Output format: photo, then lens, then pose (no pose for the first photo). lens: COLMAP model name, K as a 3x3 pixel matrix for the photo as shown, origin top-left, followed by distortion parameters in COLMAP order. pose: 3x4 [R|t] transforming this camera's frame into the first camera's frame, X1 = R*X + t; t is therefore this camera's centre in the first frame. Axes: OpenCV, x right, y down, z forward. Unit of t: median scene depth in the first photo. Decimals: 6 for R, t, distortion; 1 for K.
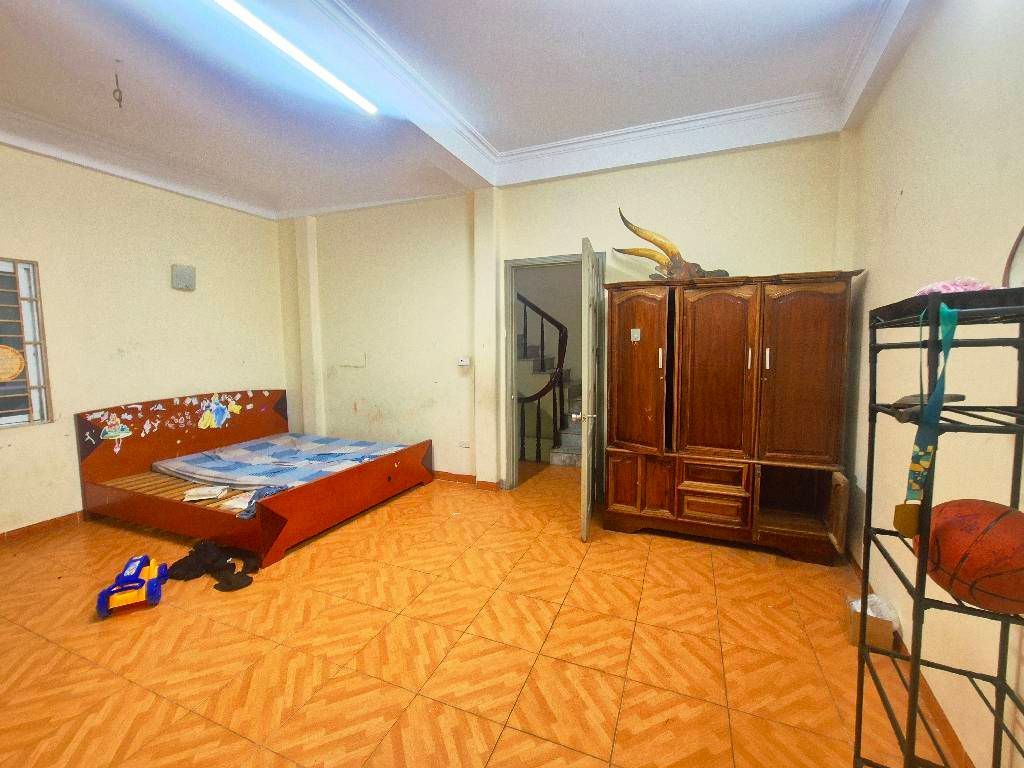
lens RADIAL K [[420.8, 0, 515.4], [0, 420.8, 379.8], [0, 0, 1]] dist [0.001501, 0.000138]
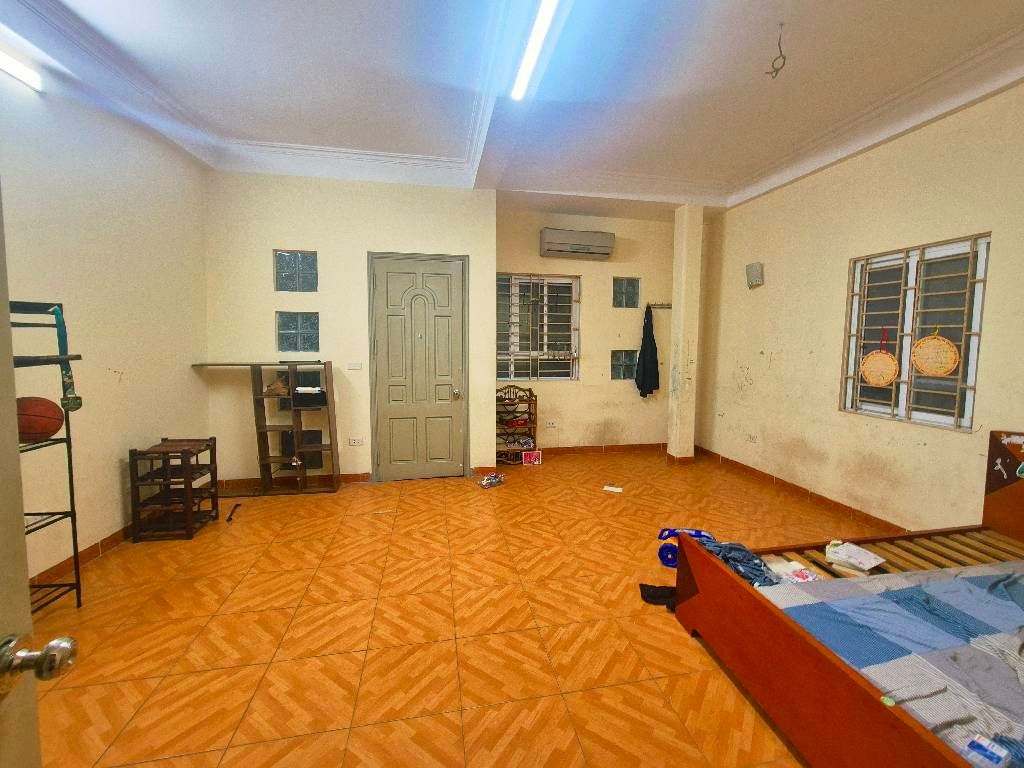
lens RADIAL K [[424.6, 0, 515.8], [0, 424.6, 372.3], [0, 0, 1]] dist [0.001045, 0.000038]
pose [[-0.835216, 0.038183, -0.548595, 0.048978], [-0.056050, 0.986481, 0.153995, -0.077361], [0.547058, 0.159368, -0.821784, 1.020735]]
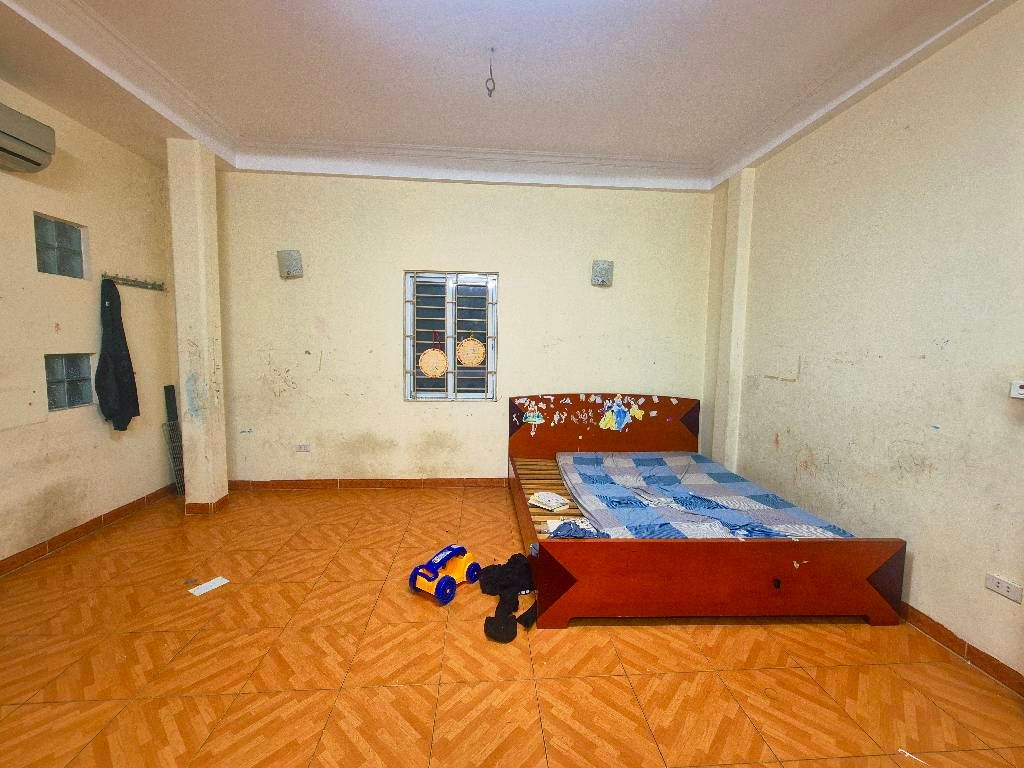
lens RADIAL K [[420.8, 0, 515.4], [0, 420.8, 379.8], [0, 0, 1]] dist [0.001501, 0.000138]
pose [[0.446311, 0.086522, -0.890685, 0.018542], [-0.099733, 0.993924, 0.046576, -0.022901], [0.889303, 0.068043, 0.452228, 0.424325]]
